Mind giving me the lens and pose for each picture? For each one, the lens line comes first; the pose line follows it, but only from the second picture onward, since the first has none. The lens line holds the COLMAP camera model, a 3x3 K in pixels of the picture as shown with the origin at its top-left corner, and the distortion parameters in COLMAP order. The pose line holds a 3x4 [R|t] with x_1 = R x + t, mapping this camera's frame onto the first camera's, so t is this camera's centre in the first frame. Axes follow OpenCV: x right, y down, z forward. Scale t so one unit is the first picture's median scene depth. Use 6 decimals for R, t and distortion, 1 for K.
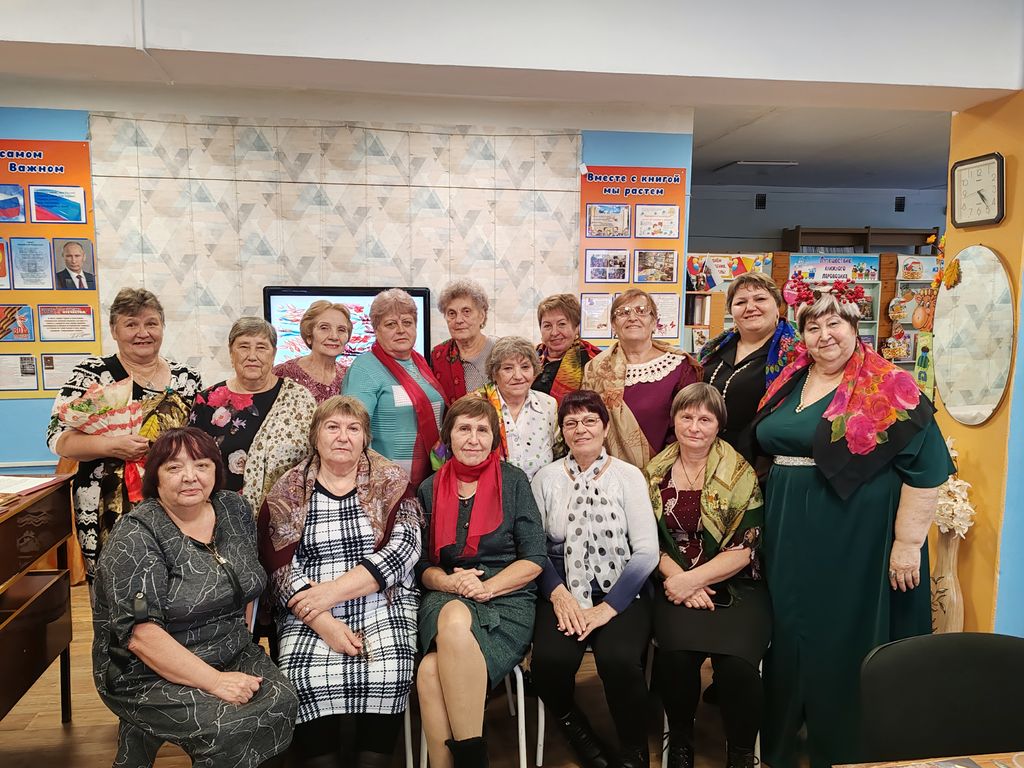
lens RADIAL K [[779.1, 0, 513.0], [0, 779.1, 389.8], [0, 0, 1]] dist [0.036145, -0.030249]
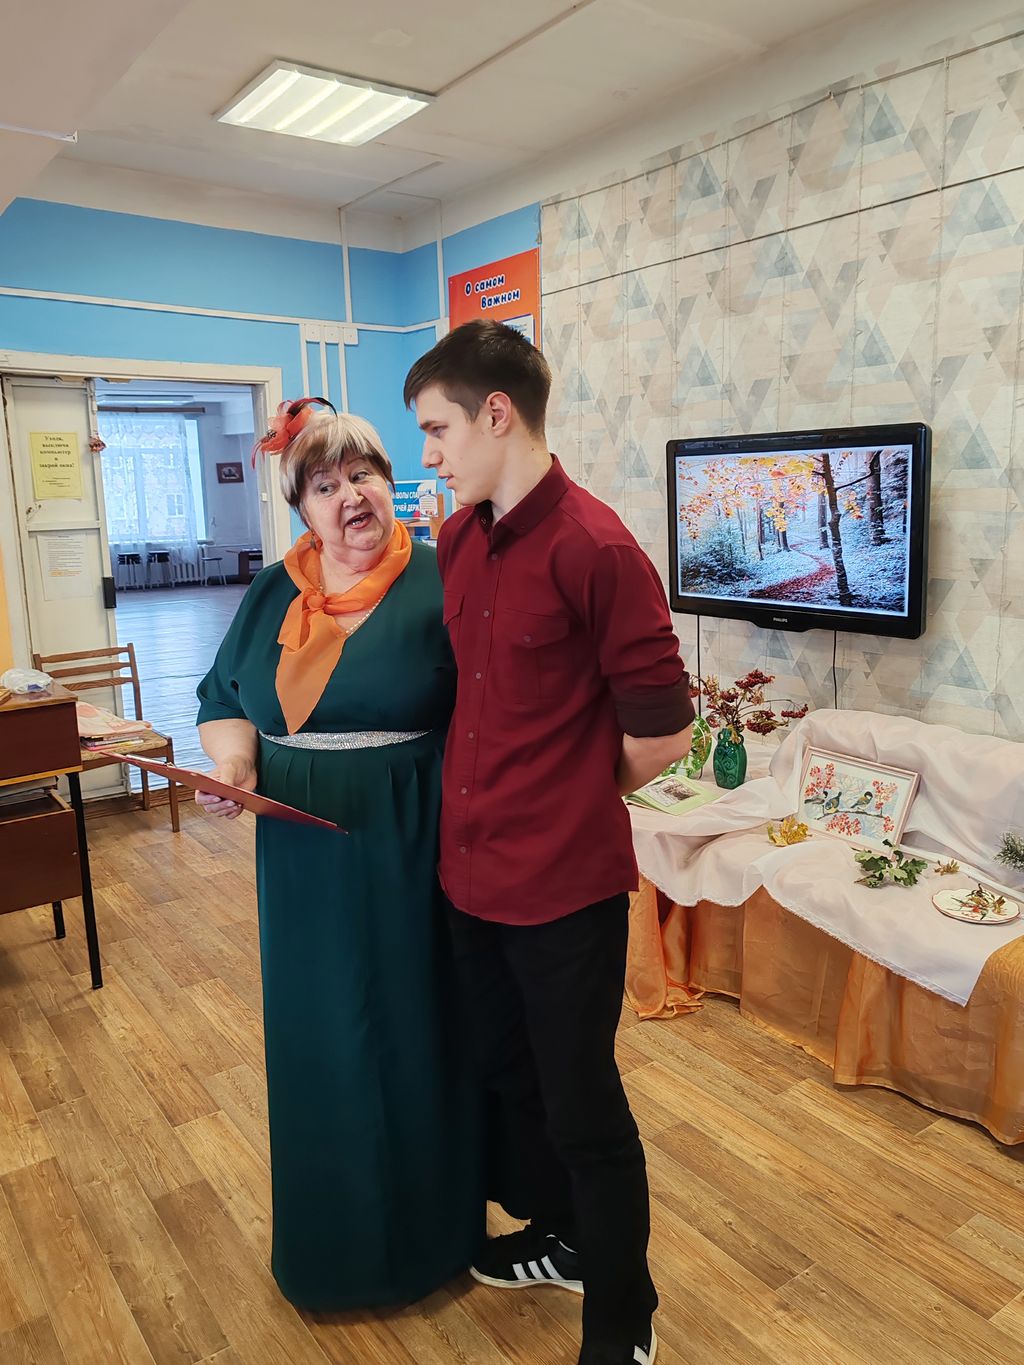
lens RADIAL K [[1038.6, 0, 509.9], [0, 1038.6, 681.2], [0, 0, 1]] dist [0.036145, -0.030249]
pose [[0.442751, 0.151657, -0.883726, 0.327265], [-0.077230, 0.988380, 0.130925, -0.046087], [0.893312, 0.010283, 0.449318, 0.526652]]
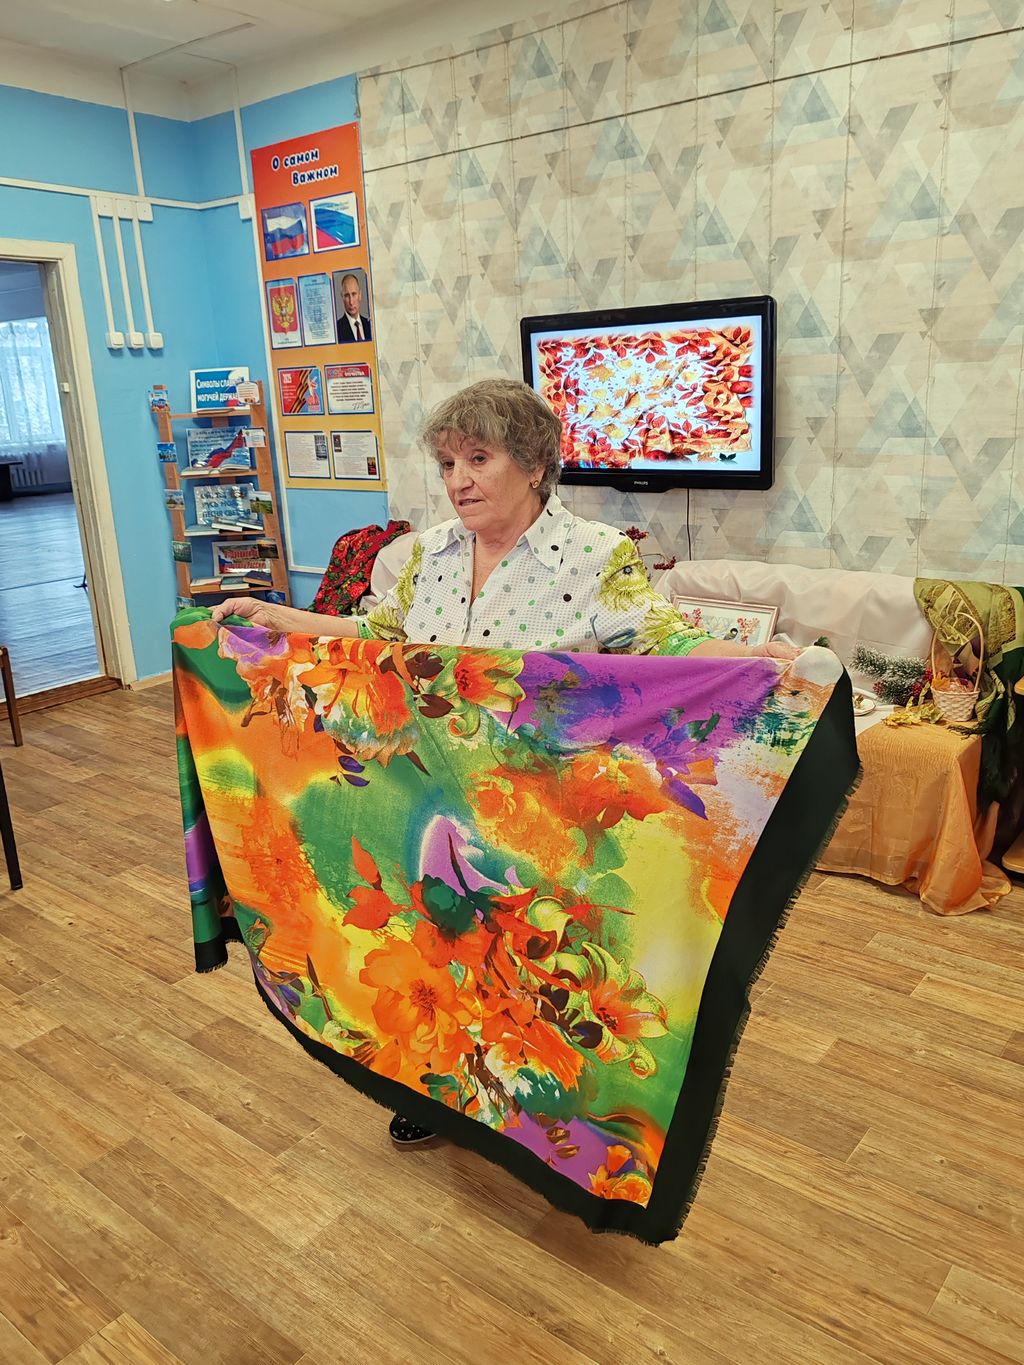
lens RADIAL K [[1070.0, 0, 508.6], [0, 1070.0, 681.3], [0, 0, 1]] dist [0.022421, -0.012206]
pose [[0.663638, 0.171060, -0.728233, 0.319908], [-0.042038, 0.980493, 0.192007, -0.013885], [0.746872, -0.096810, 0.657883, 0.397007]]
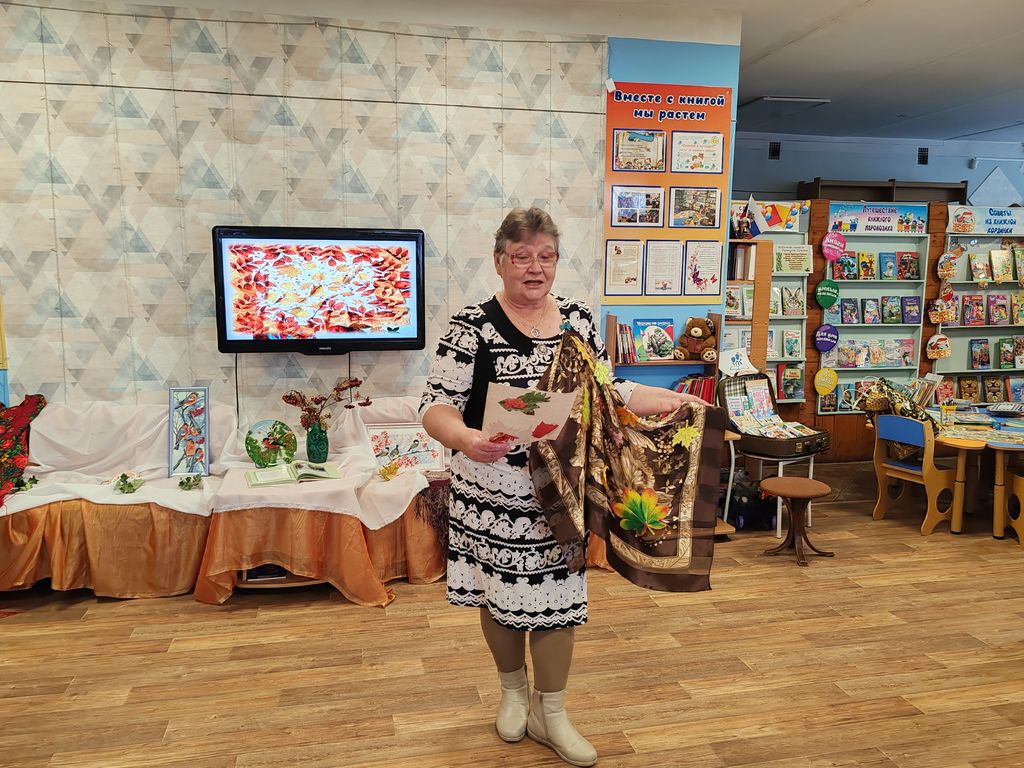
lens RADIAL K [[802.7, 0, 512.6], [0, 802.7, 388.8], [0, 0, 1]] dist [0.022421, -0.012206]
pose [[0.998389, -0.008254, 0.056139, -0.063129], [0.007017, 0.999729, 0.022206, 0.013987], [-0.056307, -0.021776, 0.998176, 0.168616]]
